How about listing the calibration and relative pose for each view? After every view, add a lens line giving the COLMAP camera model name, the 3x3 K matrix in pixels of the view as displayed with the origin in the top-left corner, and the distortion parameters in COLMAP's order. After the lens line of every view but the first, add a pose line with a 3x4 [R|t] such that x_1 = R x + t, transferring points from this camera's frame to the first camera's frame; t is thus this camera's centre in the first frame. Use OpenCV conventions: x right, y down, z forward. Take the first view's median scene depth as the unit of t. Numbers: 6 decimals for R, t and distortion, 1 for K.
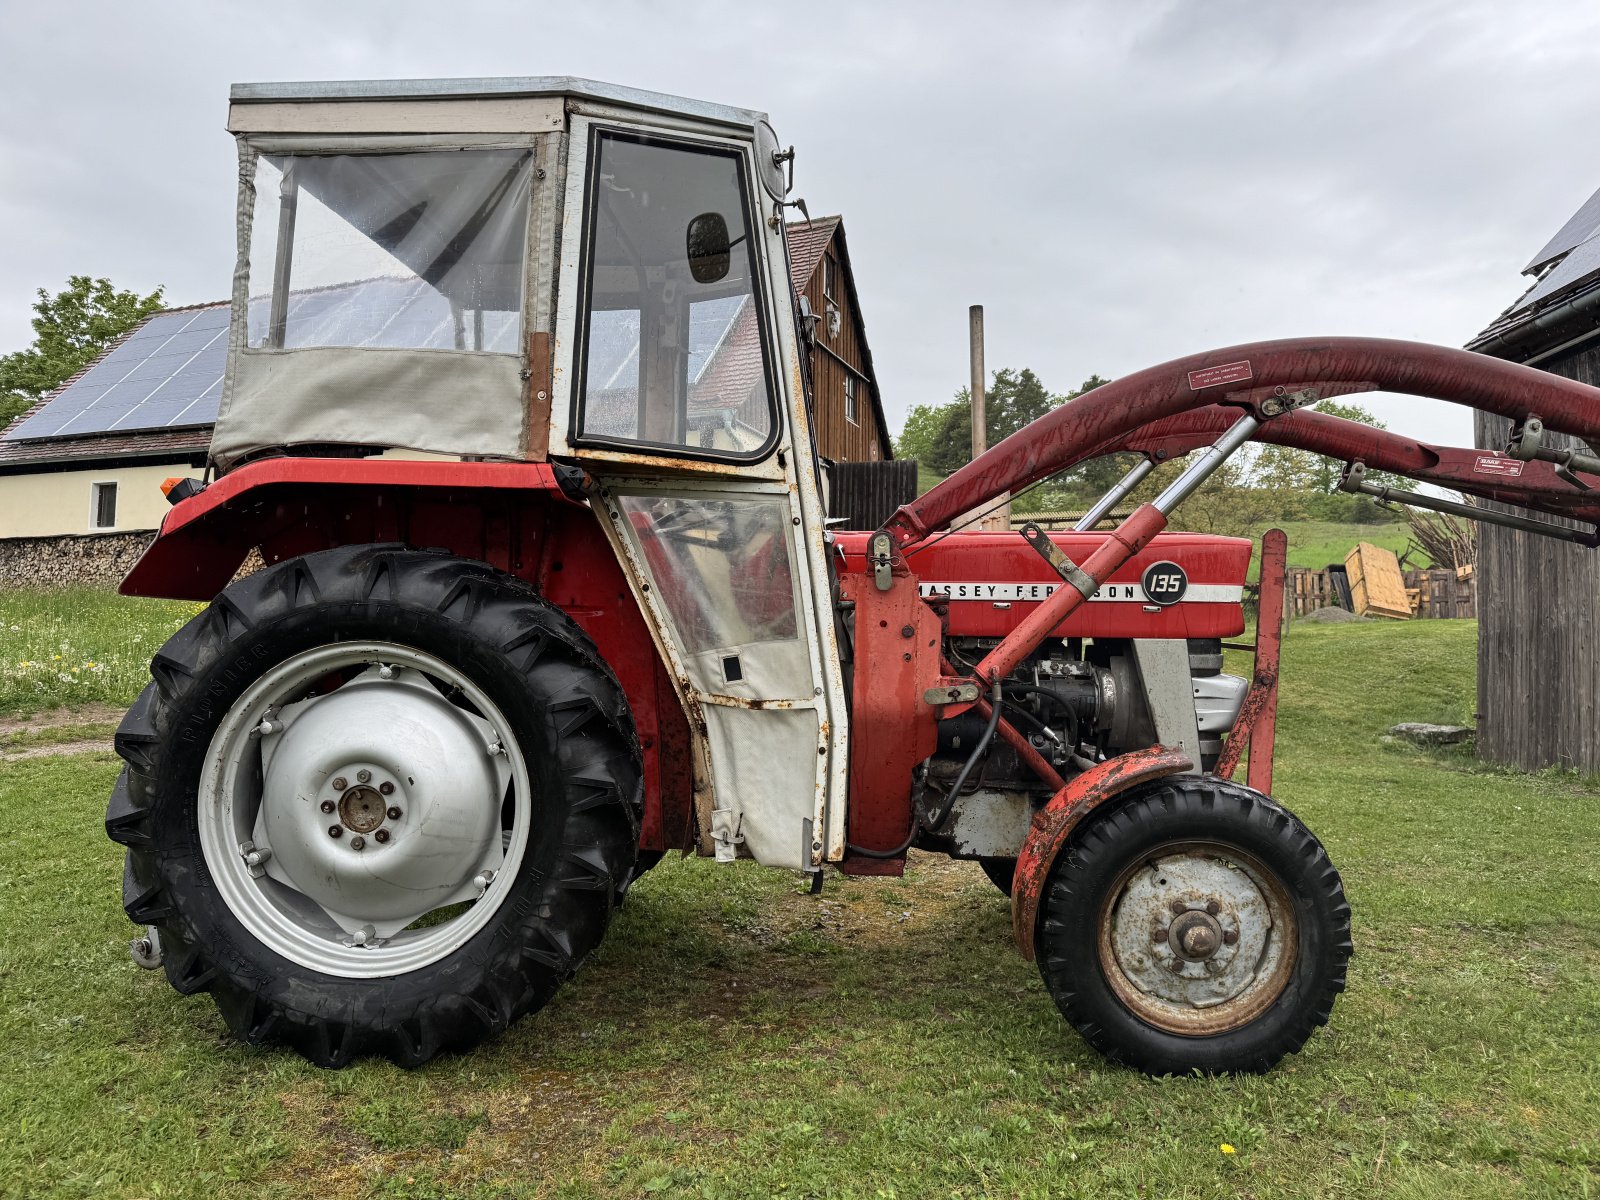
lens RADIAL K [[1101.2, 0, 800.4], [0, 1101.2, 601.3], [0, 0, 1]] dist [0.089204, -0.115298]
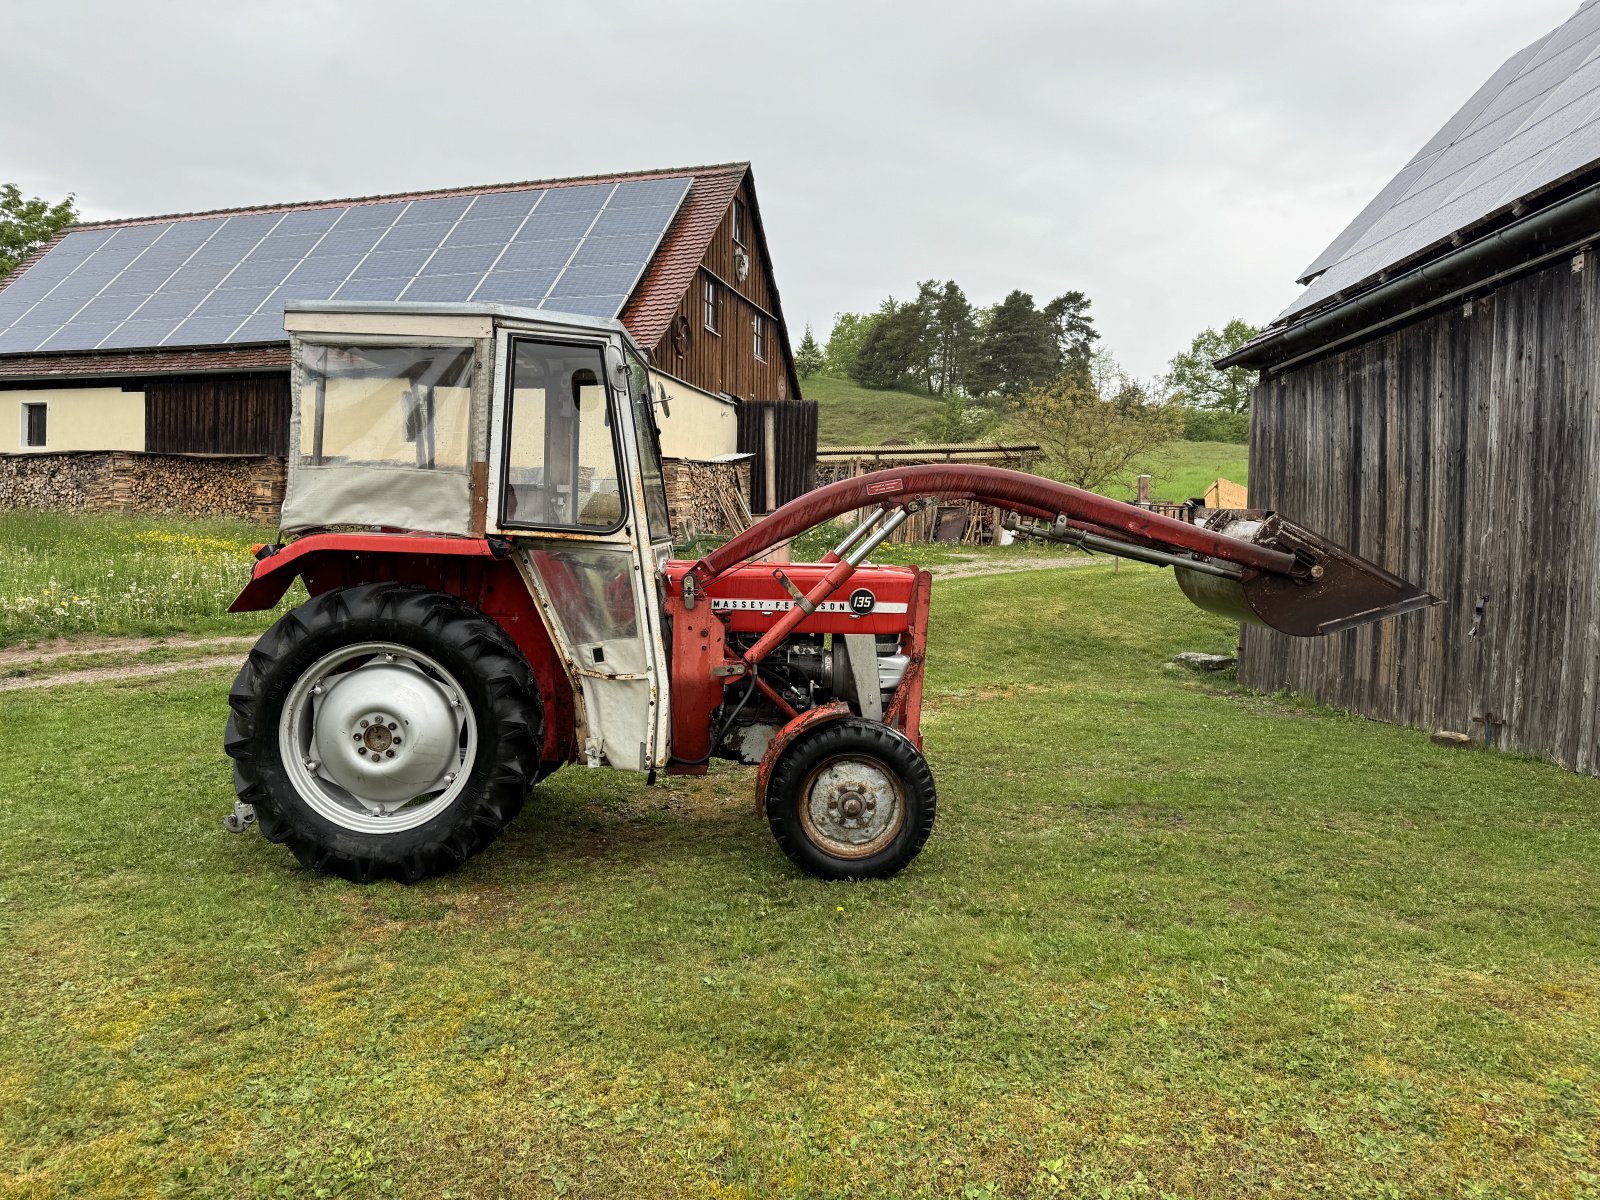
lens RADIAL K [[1144.9, 0, 808.2], [0, 1144.9, 596.5], [0, 0, 1]] dist [0.155273, -0.246311]
pose [[0.998015, 0.008186, 0.062441, 0.153796], [-0.013608, 0.996123, 0.086914, -0.192214], [-0.061488, -0.087591, 0.994257, -0.792159]]
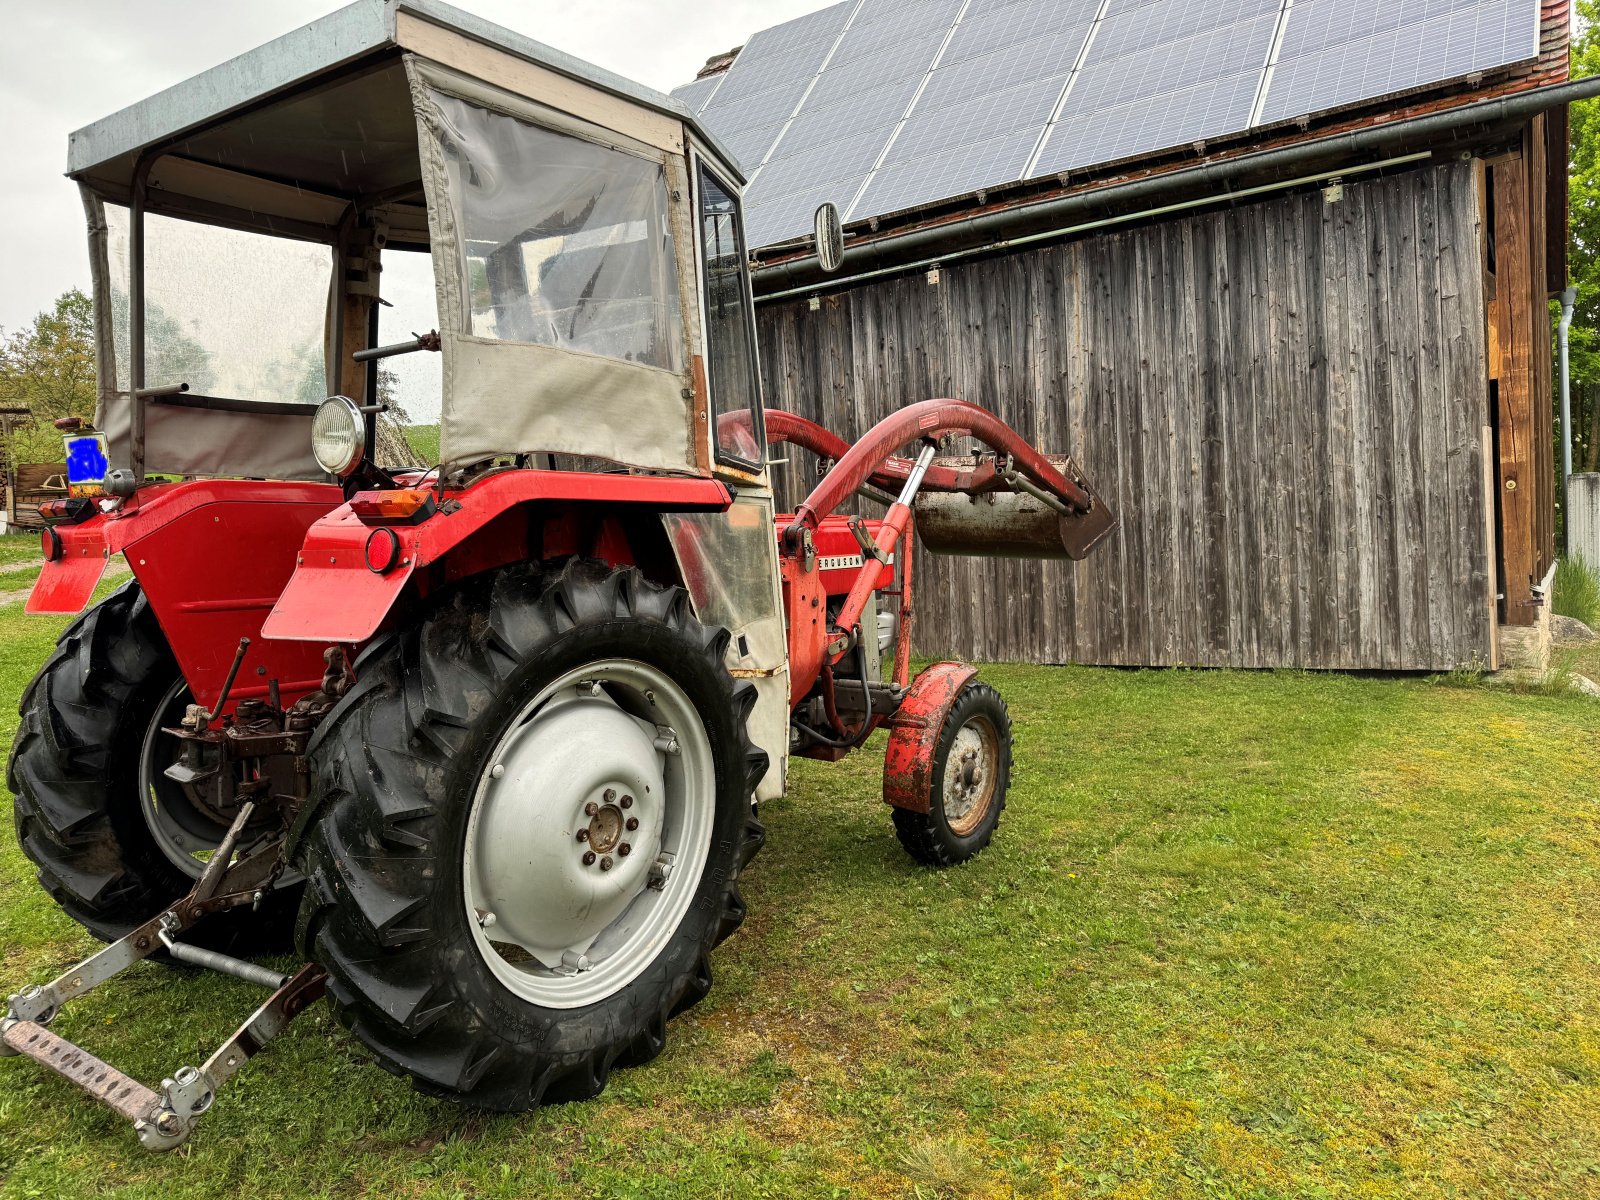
lens RADIAL K [[1144.9, 0, 808.2], [0, 1144.9, 596.5], [0, 0, 1]] dist [0.155273, -0.246311]
pose [[0.512011, -0.078021, 0.855428, -1.119385], [0.001952, 0.995970, 0.089671, -0.106598], [-0.858977, -0.044243, 0.510100, 0.320059]]
